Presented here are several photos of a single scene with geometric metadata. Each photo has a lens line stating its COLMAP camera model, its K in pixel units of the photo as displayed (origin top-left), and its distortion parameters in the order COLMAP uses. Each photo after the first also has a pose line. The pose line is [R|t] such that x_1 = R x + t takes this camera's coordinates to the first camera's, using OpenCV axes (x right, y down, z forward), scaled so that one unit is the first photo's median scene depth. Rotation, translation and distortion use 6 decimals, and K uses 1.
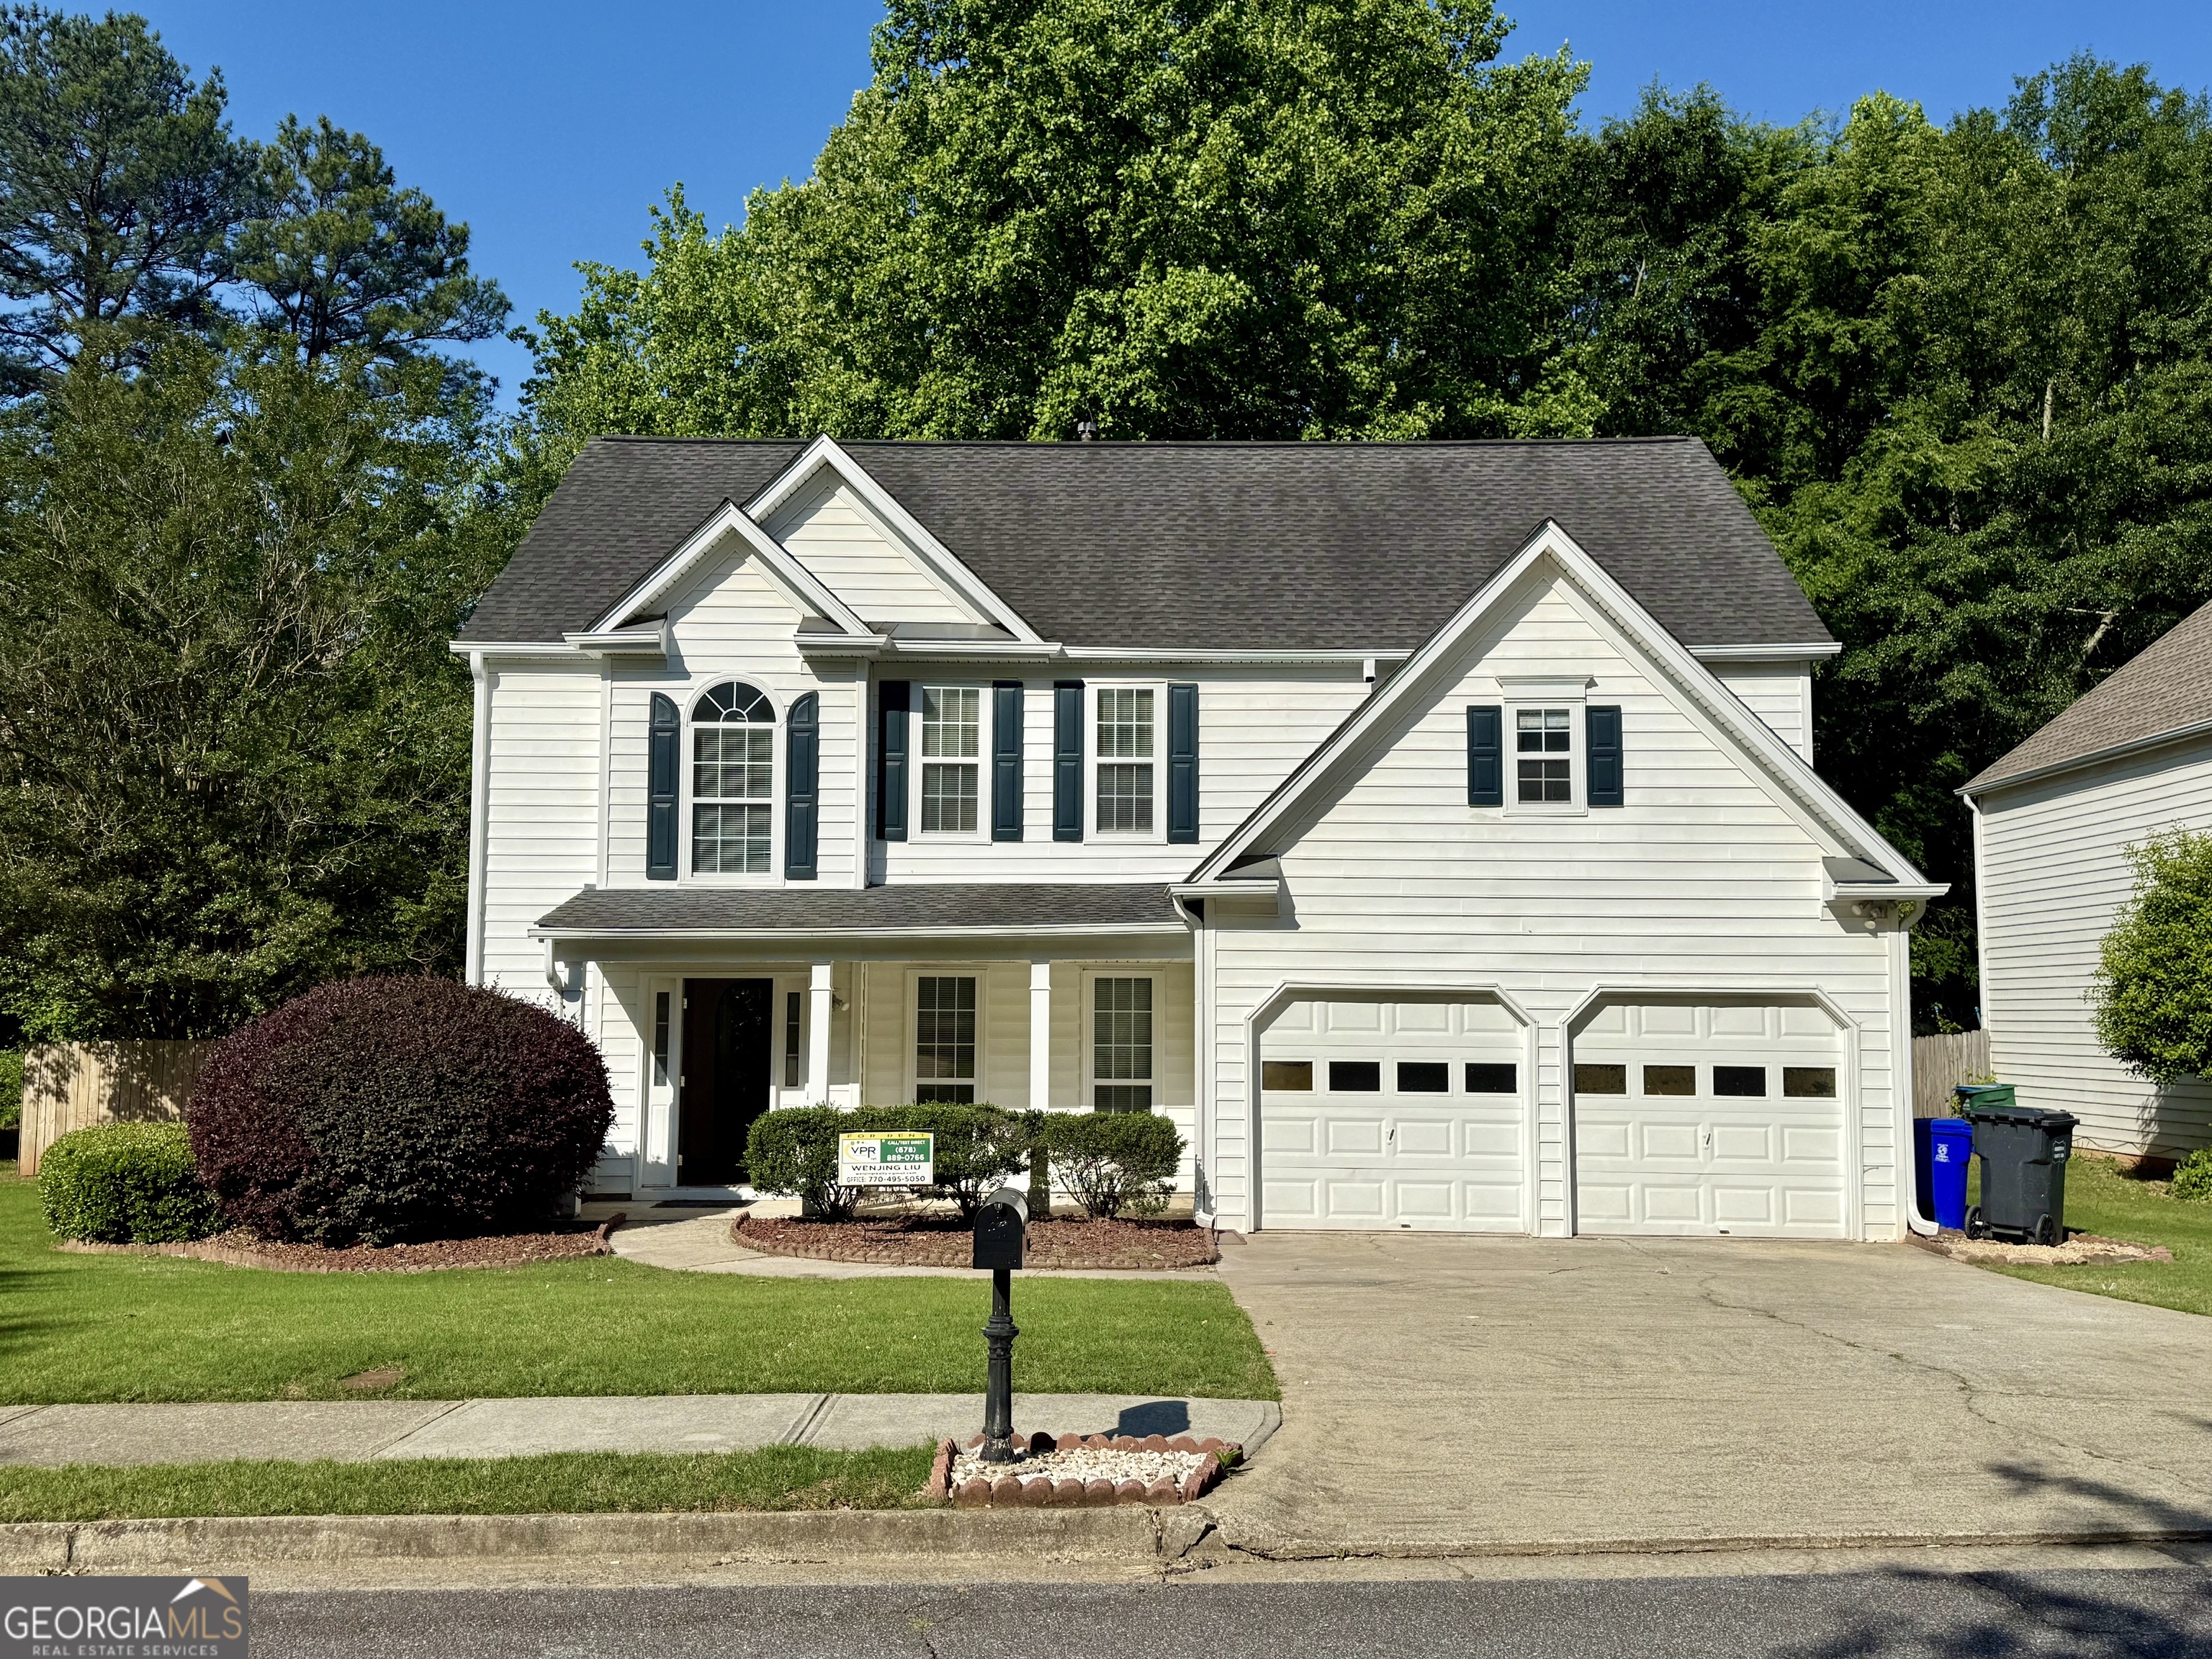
lens RADIAL K [[2066.5, 0, 1121.1], [0, 2066.5, 819.6], [0, 0, 1]] dist [0.070035, 0.000000]
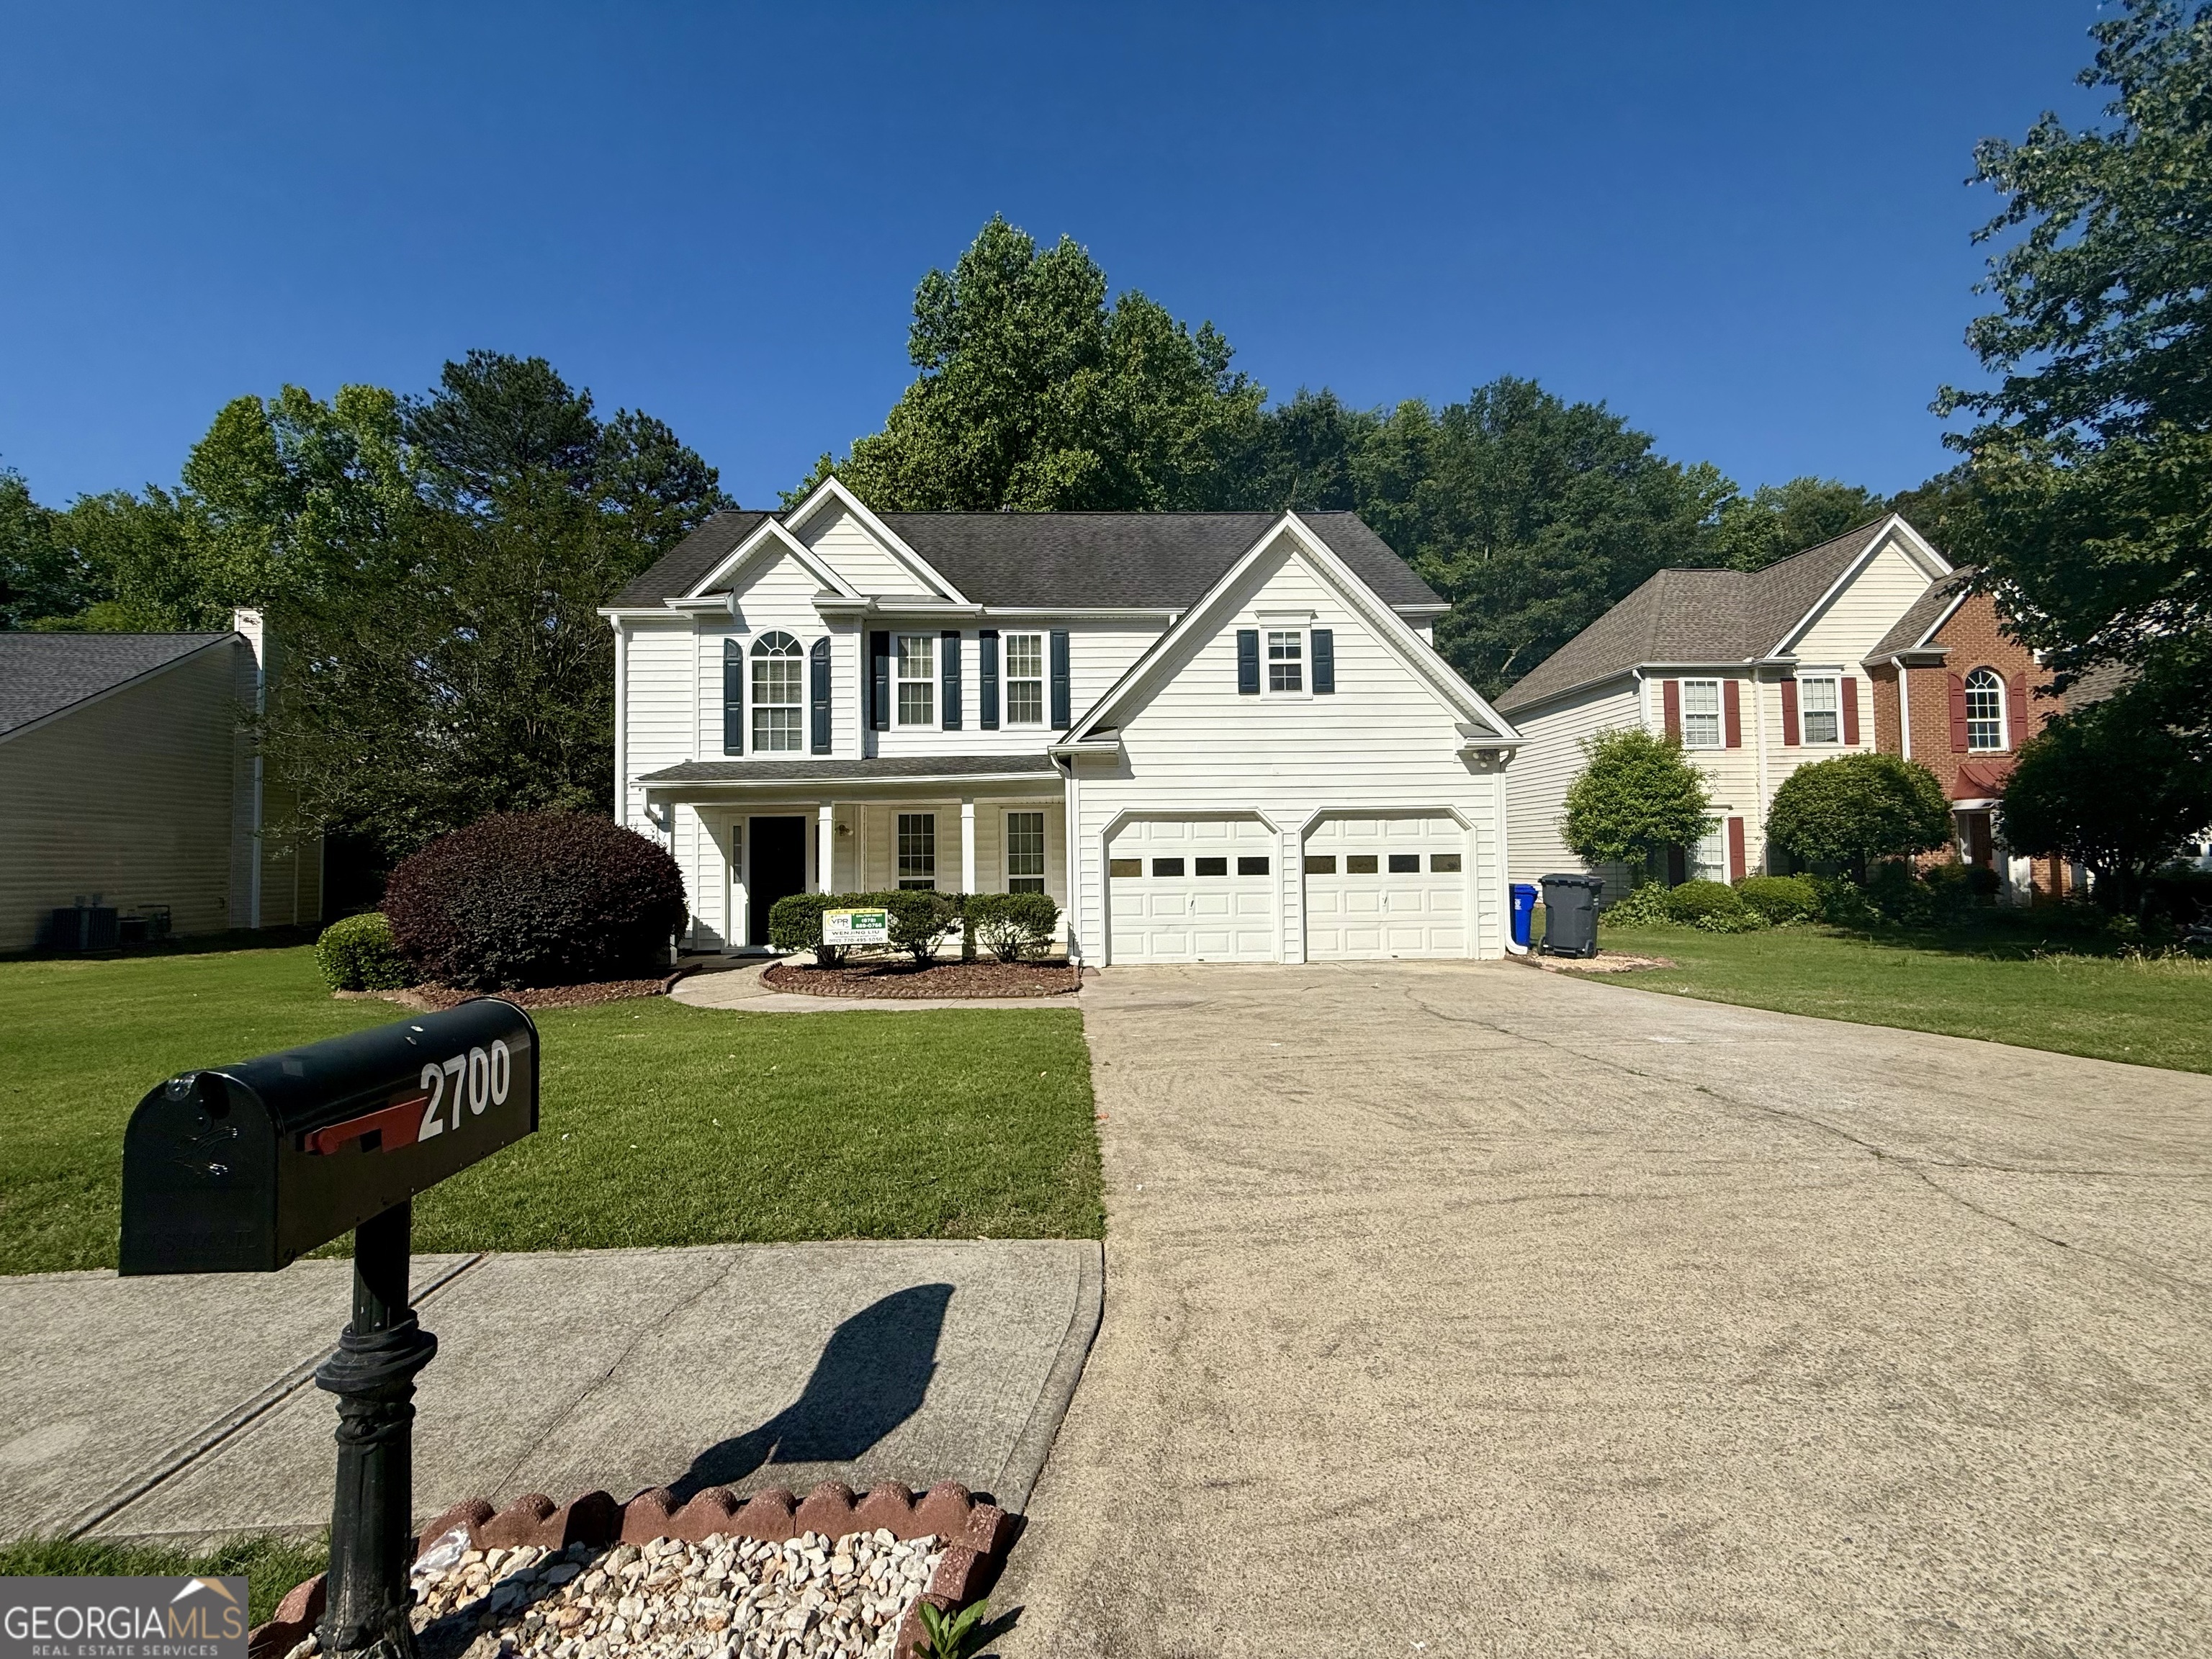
lens RADIAL K [[878.2, 0, 1117.8], [0, 878.2, 821.5], [0, 0, 1]] dist [-0.001201, 0.001431]
pose [[0.997657, -0.016809, 0.066315, 0.027733], [0.013539, 0.998685, 0.049456, 0.050480], [-0.067059, -0.048442, 0.996572, 0.305945]]
